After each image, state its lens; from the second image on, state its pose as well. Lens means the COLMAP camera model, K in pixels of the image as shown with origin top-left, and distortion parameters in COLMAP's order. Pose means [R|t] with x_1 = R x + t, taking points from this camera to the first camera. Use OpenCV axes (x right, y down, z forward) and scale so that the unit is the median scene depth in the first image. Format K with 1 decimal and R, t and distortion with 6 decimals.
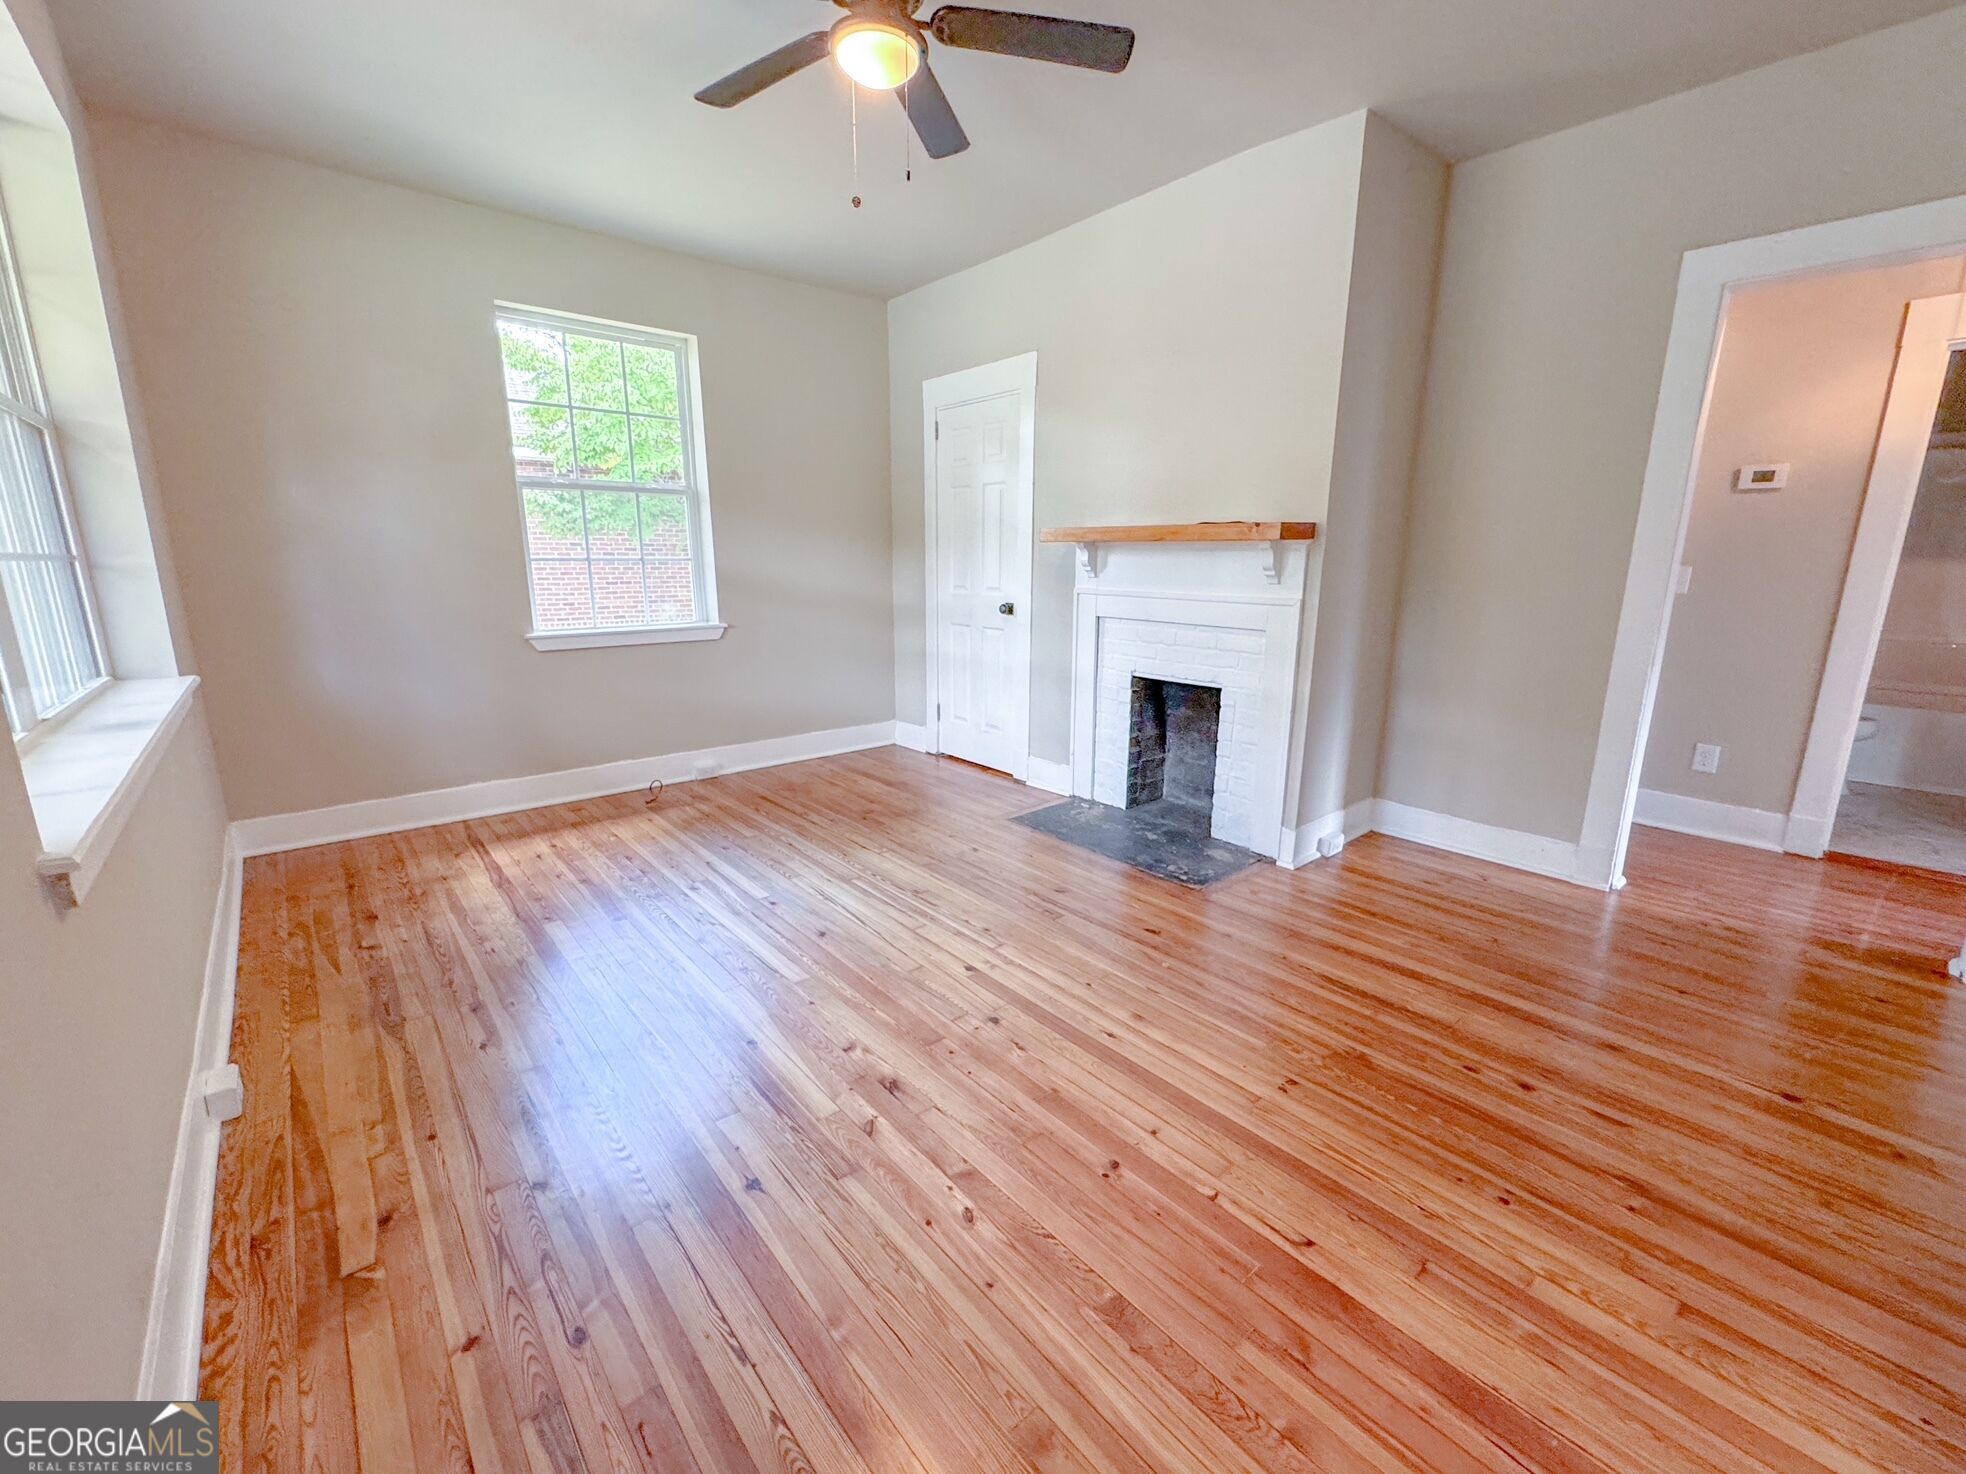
lens RADIAL K [[810.5, 0, 992.9], [0, 810.5, 739.4], [0, 0, 1]] dist [-0.004388, -0.000331]
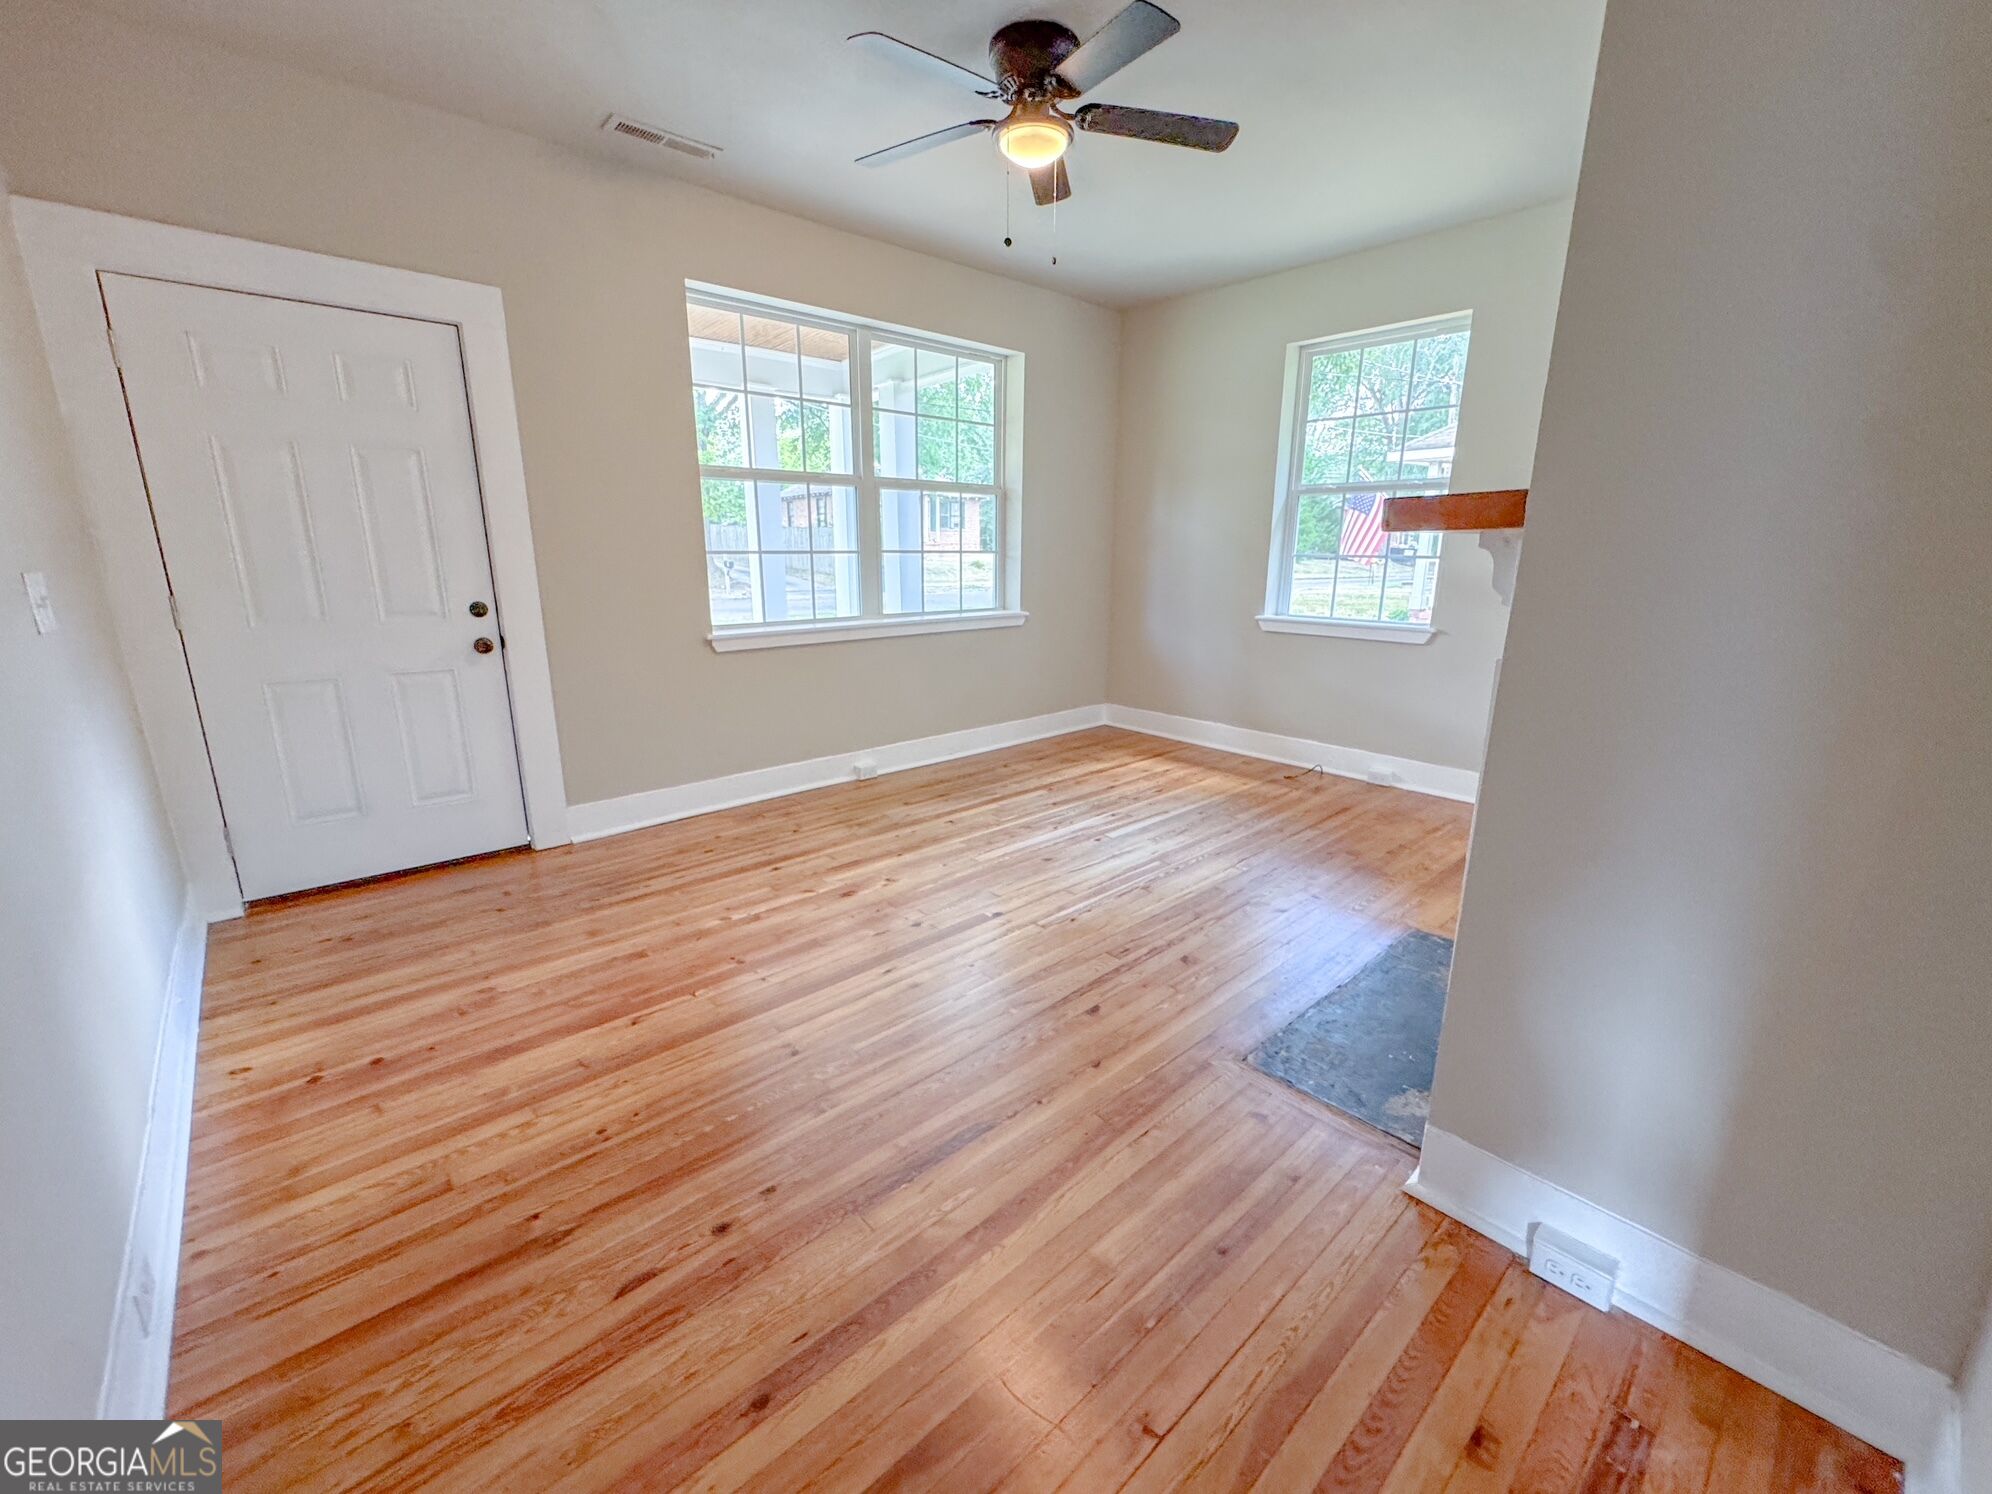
lens RADIAL K [[817.0, 0, 991.4], [0, 817.0, 745.8], [0, 0, 1]] dist [-0.001999, 0.000331]
pose [[0.011179, 0.236750, -0.971506, 1.183940], [-0.224300, 0.947402, 0.228295, -0.234943], [0.974456, 0.215356, 0.063694, 0.981873]]
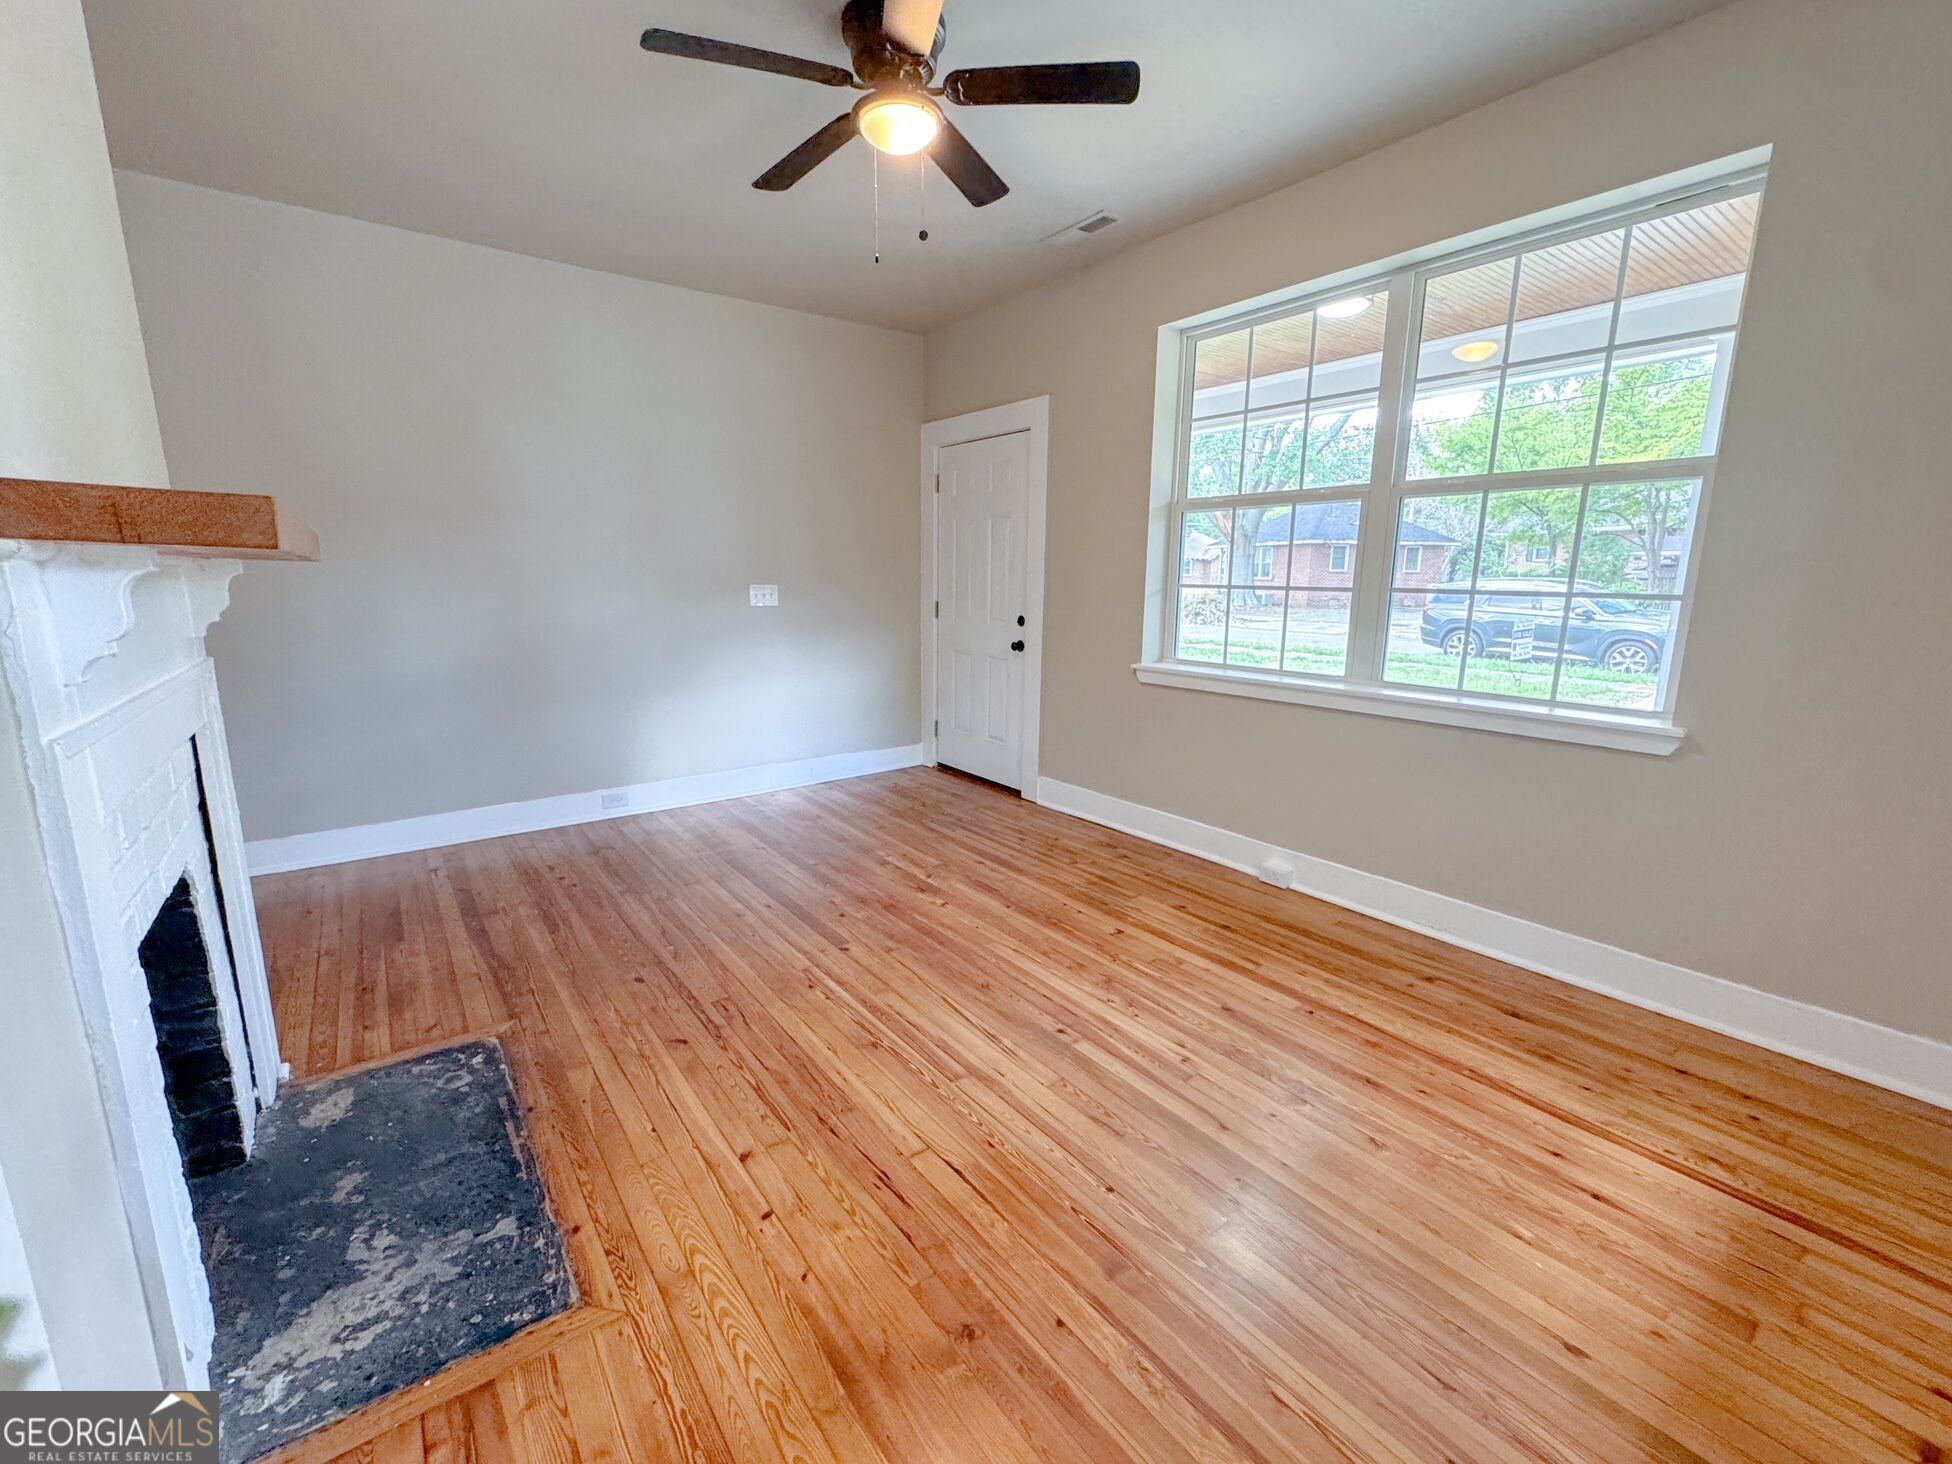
lens RADIAL K [[800.6, 0, 971.5], [0, 800.6, 730.8], [0, 0, 1]] dist [-0.001999, 0.000331]
pose [[-0.997102, -0.024410, 0.072051, -0.313008], [0.006802, 0.914719, 0.404034, -0.502509], [-0.075769, 0.403353, -0.911902, 2.130608]]
